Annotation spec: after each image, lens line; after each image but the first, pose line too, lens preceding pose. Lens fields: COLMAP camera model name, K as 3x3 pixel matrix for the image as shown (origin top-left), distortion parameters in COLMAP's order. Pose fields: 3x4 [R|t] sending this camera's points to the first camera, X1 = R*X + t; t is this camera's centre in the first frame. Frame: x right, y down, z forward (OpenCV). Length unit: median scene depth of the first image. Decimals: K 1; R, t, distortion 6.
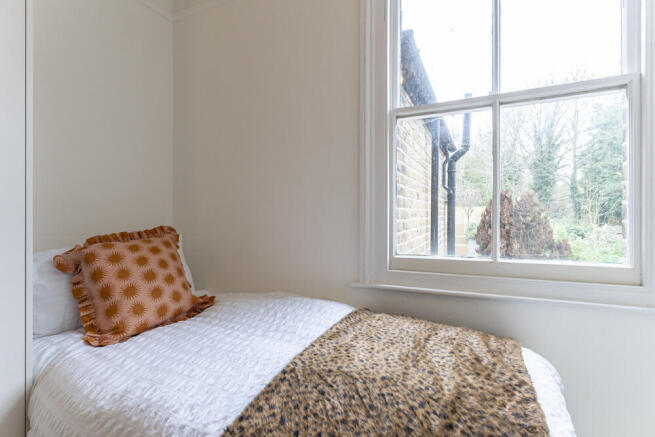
lens RADIAL K [[325.2, 0, 300.3], [0, 325.2, 214.9], [0, 0, 1]] dist [0.001791, 0.000220]
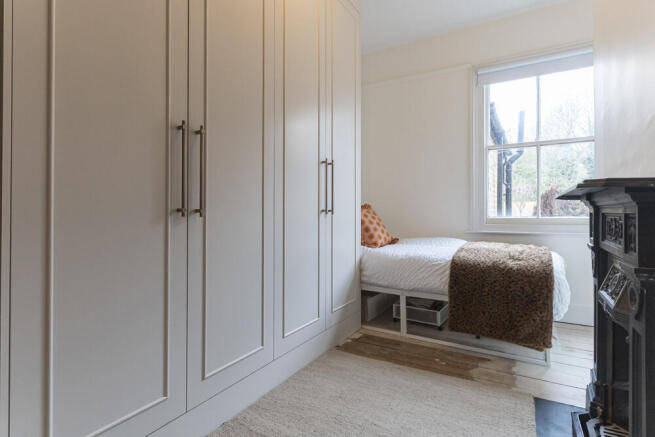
lens RADIAL K [[323.6, 0, 331.0], [0, 323.6, 208.4], [0, 0, 1]] dist [0.000648, -0.000257]
pose [[0.998642, -0.001538, -0.052070, -0.573846], [0.001125, 0.999968, -0.007953, 0.082191], [0.052080, 0.007883, 0.998612, -1.054192]]
